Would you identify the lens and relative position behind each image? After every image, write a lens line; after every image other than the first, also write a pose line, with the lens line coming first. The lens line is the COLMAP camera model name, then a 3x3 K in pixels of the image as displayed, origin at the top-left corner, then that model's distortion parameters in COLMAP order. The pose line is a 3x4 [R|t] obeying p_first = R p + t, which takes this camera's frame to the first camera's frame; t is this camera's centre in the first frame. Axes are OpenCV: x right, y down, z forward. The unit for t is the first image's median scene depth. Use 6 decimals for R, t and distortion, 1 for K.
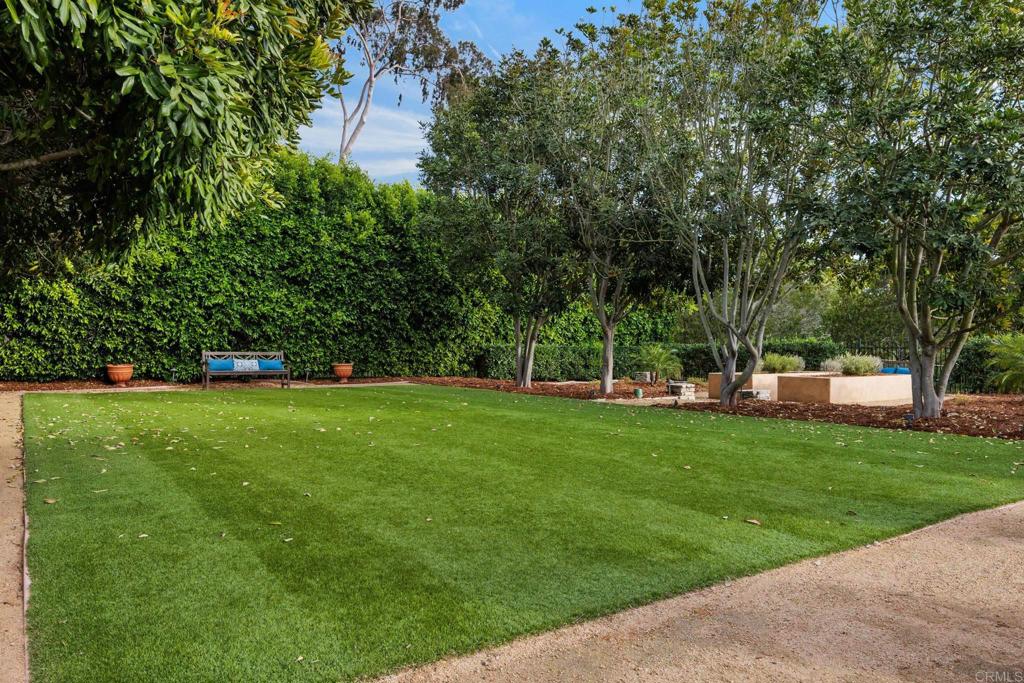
lens RADIAL K [[703.7, 0, 514.5], [0, 703.7, 337.7], [0, 0, 1]] dist [0.029495, 0.003097]
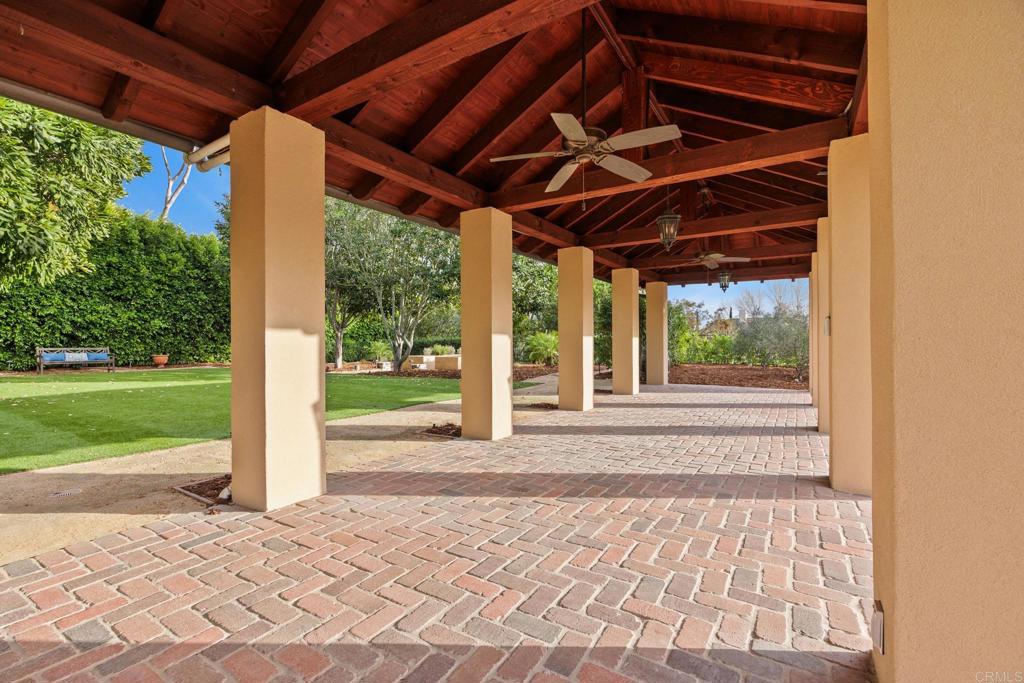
lens RADIAL K [[451.1, 0, 512.7], [0, 451.1, 340.3], [0, 0, 1]] dist [-0.001484, -0.000992]
pose [[0.920568, -0.007593, 0.390508, 0.074268], [0.003854, 0.999939, 0.010356, -0.001254], [-0.390562, -0.008029, 0.920541, -0.175486]]
